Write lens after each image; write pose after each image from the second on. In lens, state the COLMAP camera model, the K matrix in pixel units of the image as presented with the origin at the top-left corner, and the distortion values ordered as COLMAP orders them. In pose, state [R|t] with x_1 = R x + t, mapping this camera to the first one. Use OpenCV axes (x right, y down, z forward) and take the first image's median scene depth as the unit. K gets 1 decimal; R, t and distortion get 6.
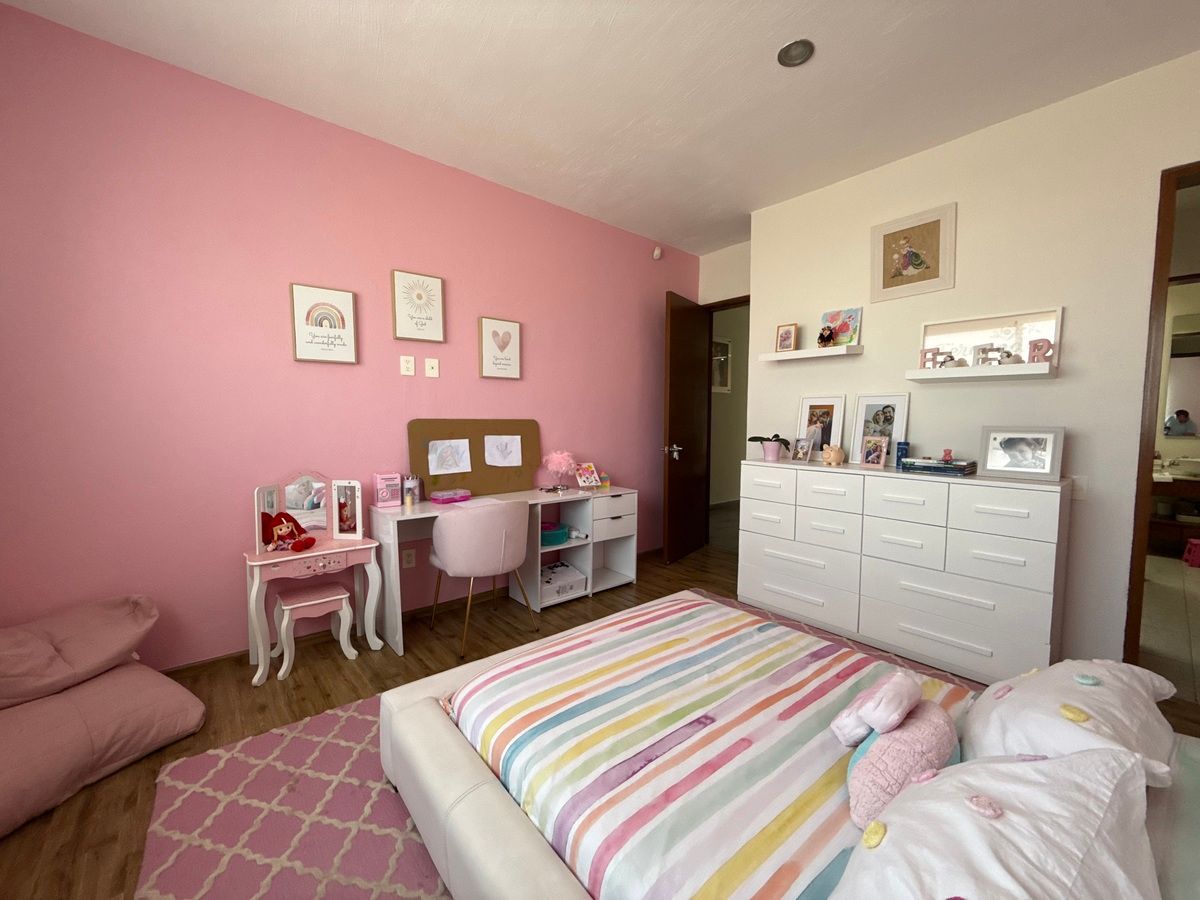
lens RADIAL K [[476.4, 0, 598.8], [0, 476.4, 452.3], [0, 0, 1]] dist [0.001580, -0.001456]
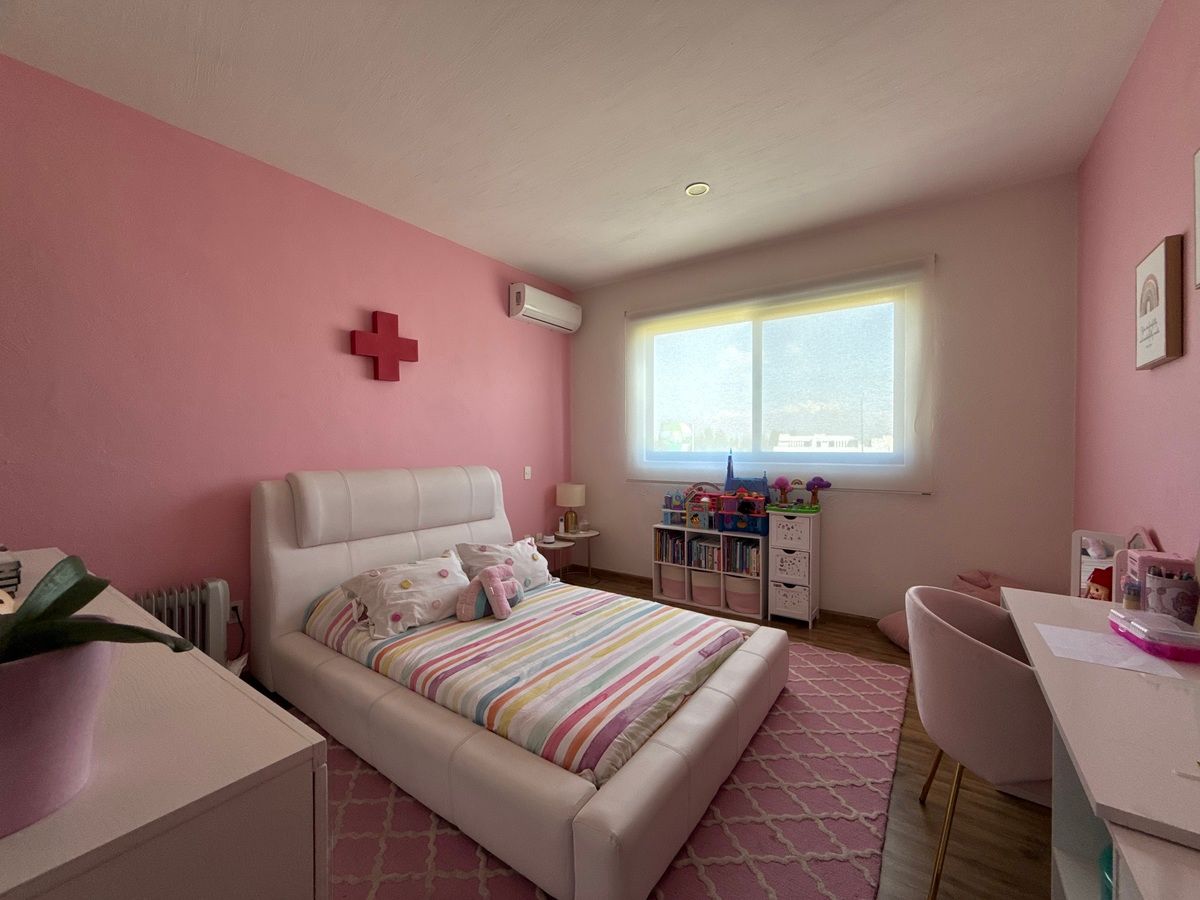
lens RADIAL K [[476.4, 0, 597.5], [0, 476.4, 447.1], [0, 0, 1]] dist [0.001580, -0.001456]
pose [[-0.968283, -0.006981, -0.249760, 0.494390], [-0.024932, 0.997320, 0.068783, -0.160698], [0.248610, 0.072828, -0.965862, 2.221977]]
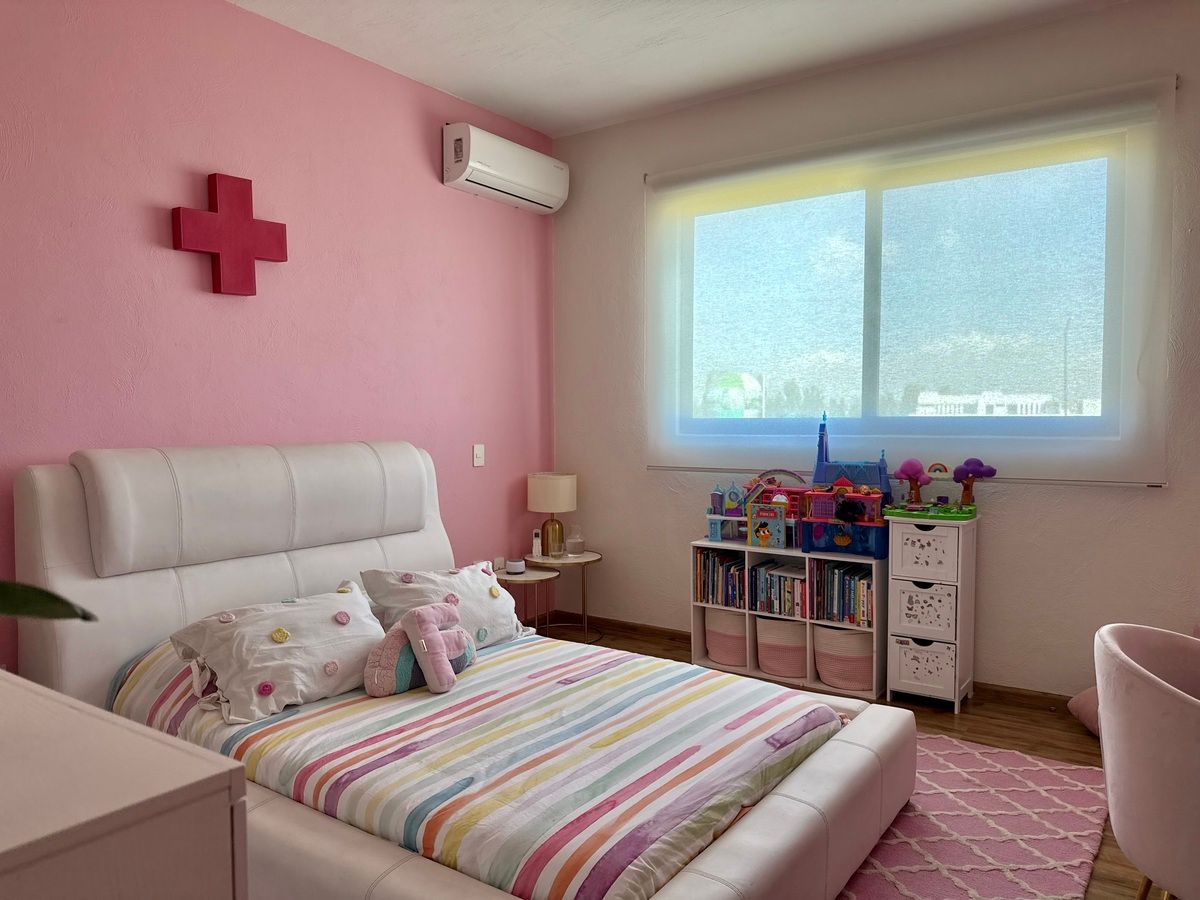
lens RADIAL K [[839.5, 0, 600.4], [0, 839.5, 450.9], [0, 0, 1]] dist [0.077379, -0.105766]
pose [[-0.966938, 0.006357, -0.254934, 0.519681], [-0.022390, 0.993712, 0.109705, -0.148919], [0.254028, 0.111786, -0.960715, 2.304232]]
